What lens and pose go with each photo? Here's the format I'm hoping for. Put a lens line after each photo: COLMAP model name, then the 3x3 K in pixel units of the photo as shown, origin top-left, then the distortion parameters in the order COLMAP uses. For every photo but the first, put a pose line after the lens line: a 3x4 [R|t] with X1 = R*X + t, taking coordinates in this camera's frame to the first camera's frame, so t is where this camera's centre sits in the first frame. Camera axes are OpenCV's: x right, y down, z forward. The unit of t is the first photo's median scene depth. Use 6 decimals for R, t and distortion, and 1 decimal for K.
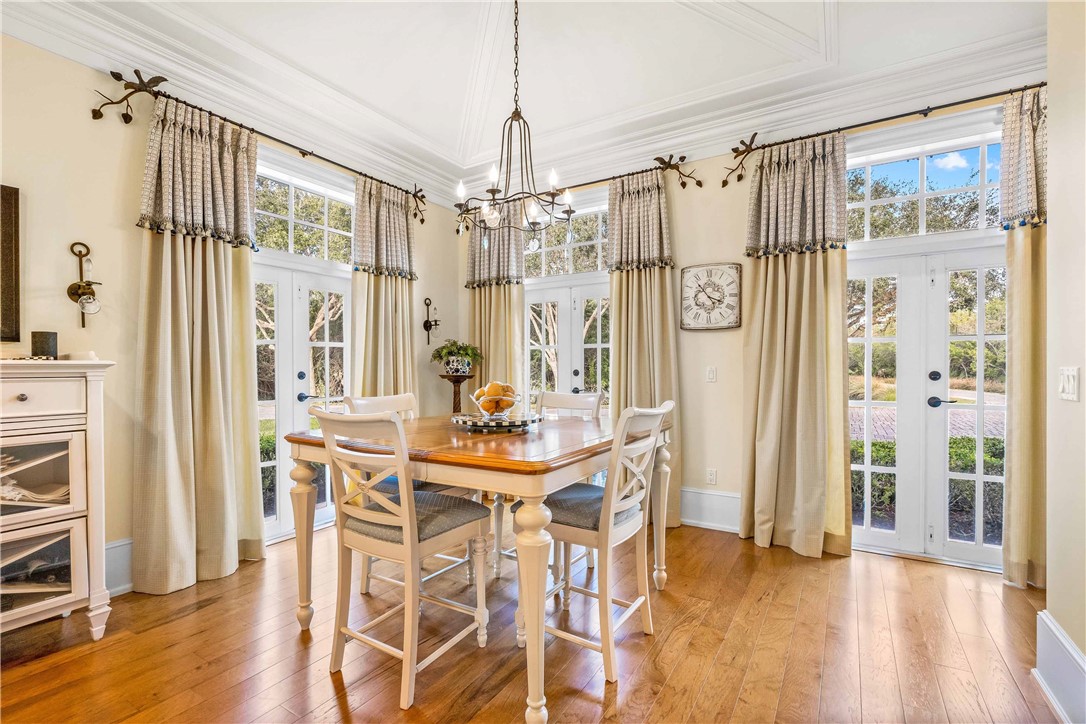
lens RADIAL K [[501.4, 0, 545.3], [0, 501.4, 369.6], [0, 0, 1]] dist [-0.005804, 0.002864]
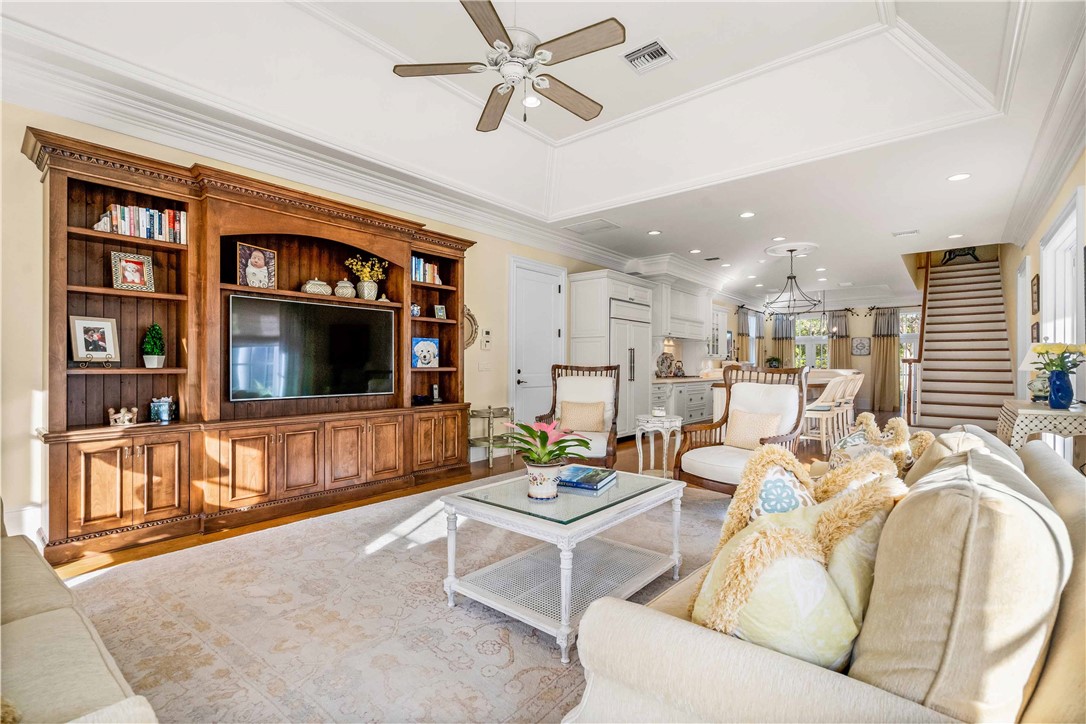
lens RADIAL K [[501.4, 0, 536.2], [0, 501.4, 363.2], [0, 0, 1]] dist [-0.005804, 0.002864]
pose [[0.989485, 0.007008, -0.144468, -1.553312], [-0.007998, 0.999948, -0.006270, 0.024778], [0.144417, 0.007360, 0.989490, -3.093053]]
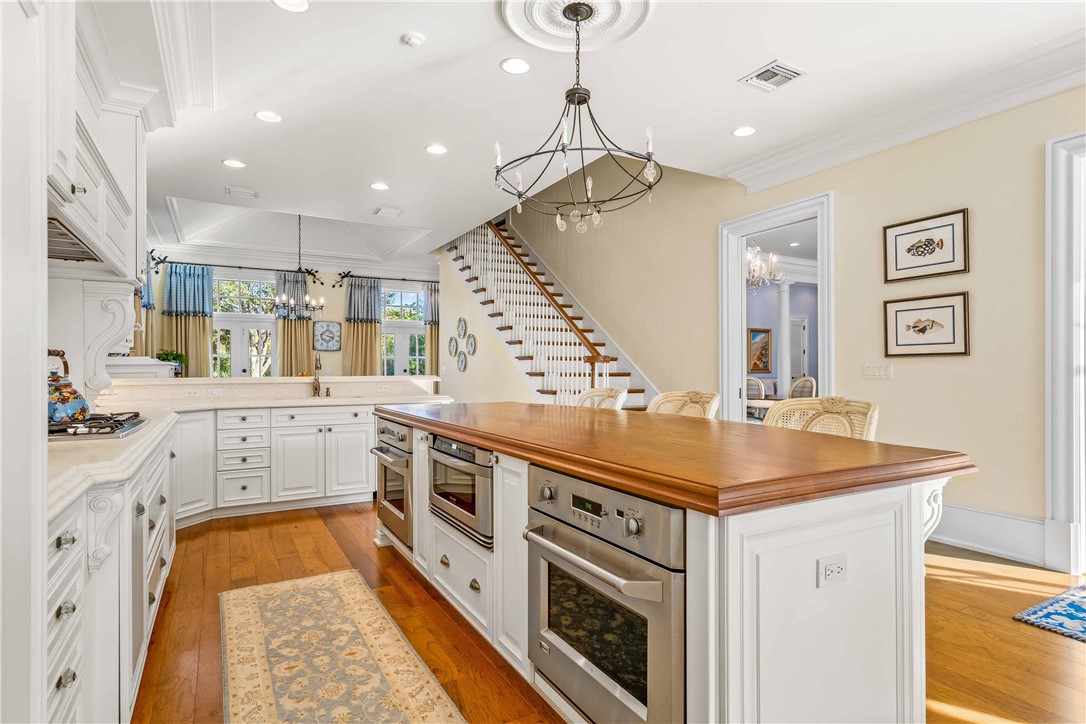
lens RADIAL K [[572.7, 0, 543.4], [0, 572.7, 366.9], [0, 0, 1]] dist [-0.001432, -0.000060]
pose [[0.490567, 0.004965, 0.871390, -1.444480], [0.003806, 0.999962, -0.007841, 0.016257], [-0.871395, 0.007163, 0.490529, -1.104747]]
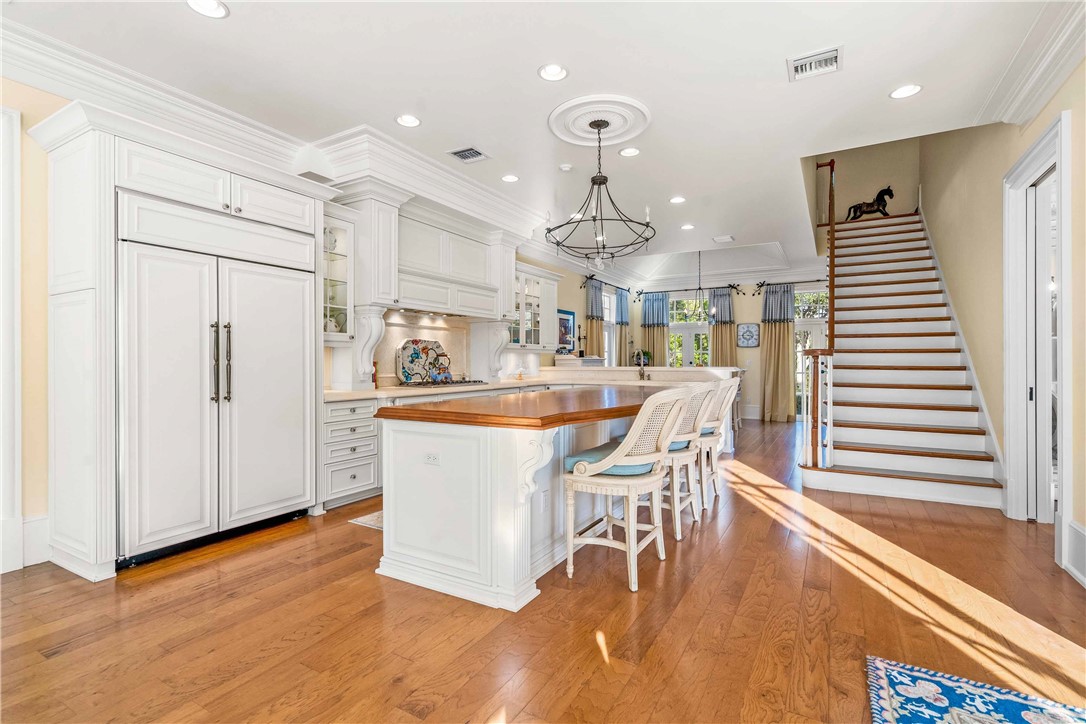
lens RADIAL K [[501.4, 0, 547.1], [0, 501.4, 359.6], [0, 0, 1]] dist [-0.005804, 0.002864]
pose [[0.999546, 0.002182, 0.030039, -0.889792], [-0.001934, 0.999964, -0.008289, 0.016228], [-0.030056, 0.008227, 0.999514, -1.785275]]
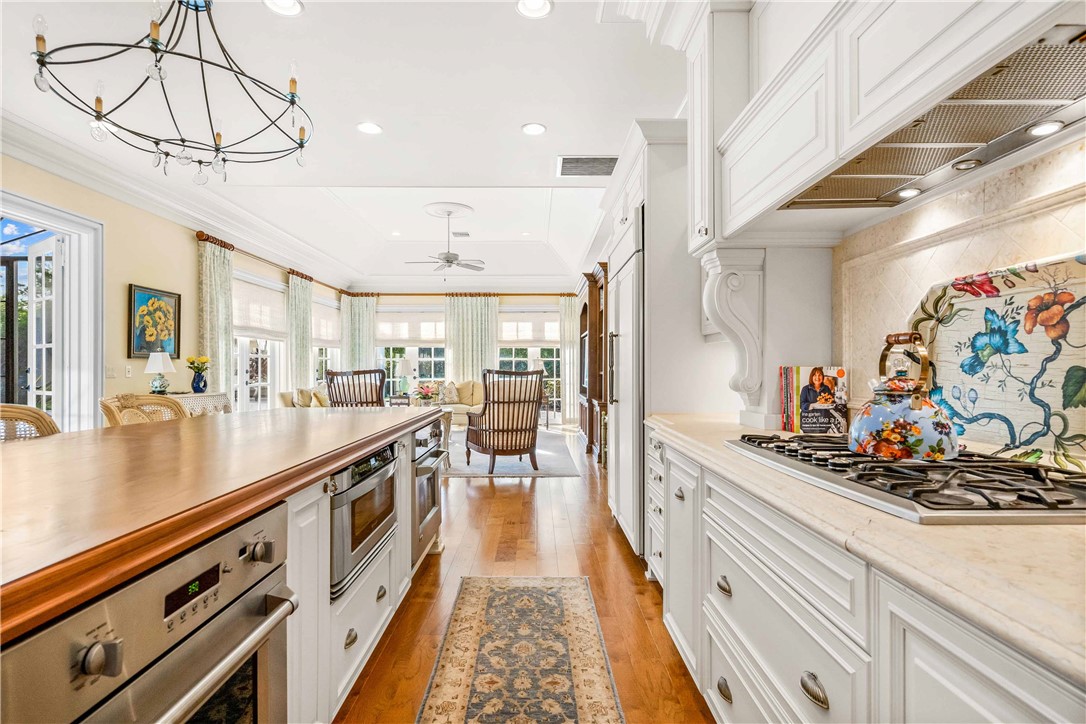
lens RADIAL K [[570.7, 0, 539.5], [0, 570.7, 367.4], [0, 0, 1]] dist [0.002207, -0.000999]
pose [[-0.847671, 0.001645, -0.530521, -0.746678], [0.000541, 0.999997, 0.002236, 0.010472], [0.530523, 0.001609, -0.847669, -0.116605]]
